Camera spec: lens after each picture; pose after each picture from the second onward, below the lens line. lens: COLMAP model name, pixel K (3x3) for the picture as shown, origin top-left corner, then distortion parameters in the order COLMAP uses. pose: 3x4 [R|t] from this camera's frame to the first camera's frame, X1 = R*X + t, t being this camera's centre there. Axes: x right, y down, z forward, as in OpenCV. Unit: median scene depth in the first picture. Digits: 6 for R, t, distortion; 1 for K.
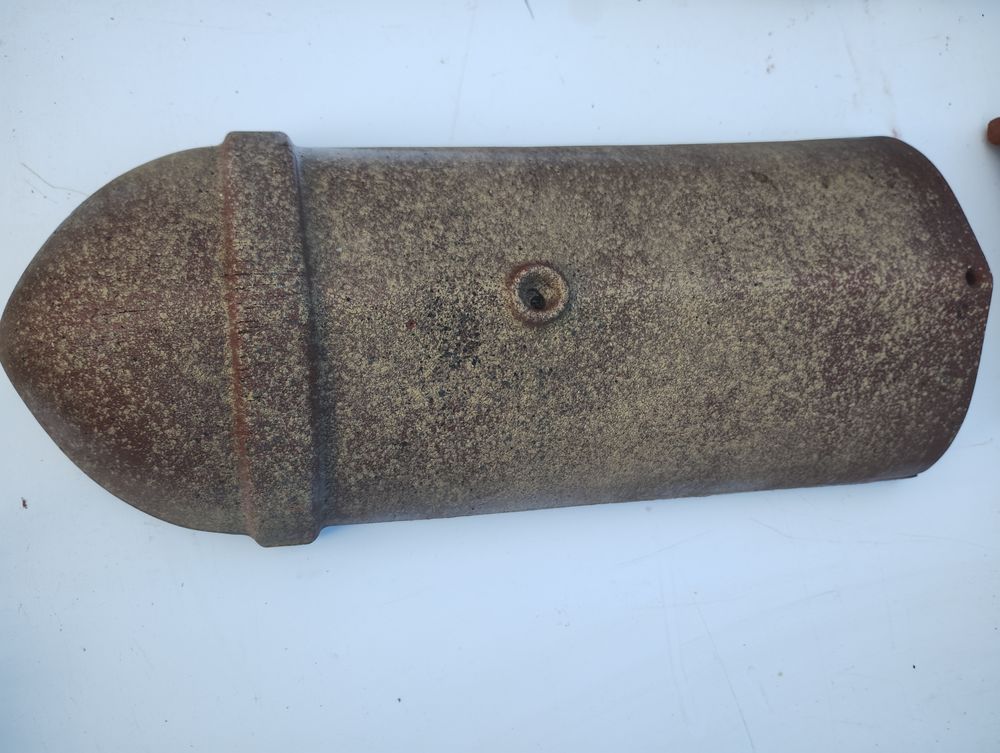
lens RADIAL K [[860.0, 0, 497.2], [0, 860.0, 383.9], [0, 0, 1]] dist [0.040416, -0.052881]
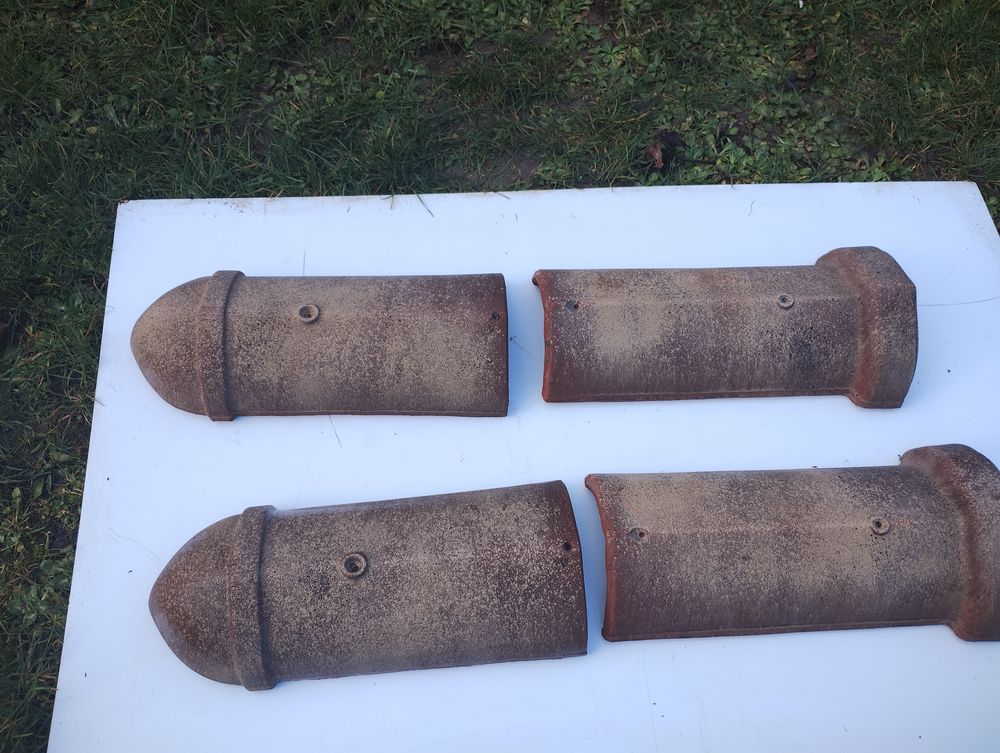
lens RADIAL K [[860.0, 0, 500.6], [0, 860.0, 376.0], [0, 0, 1]] dist [0.040416, -0.052881]
pose [[0.982166, -0.100318, -0.159017, 0.877885], [0.037455, 0.933206, -0.357385, 0.277085], [0.184248, 0.345055, 0.920320, -1.323806]]
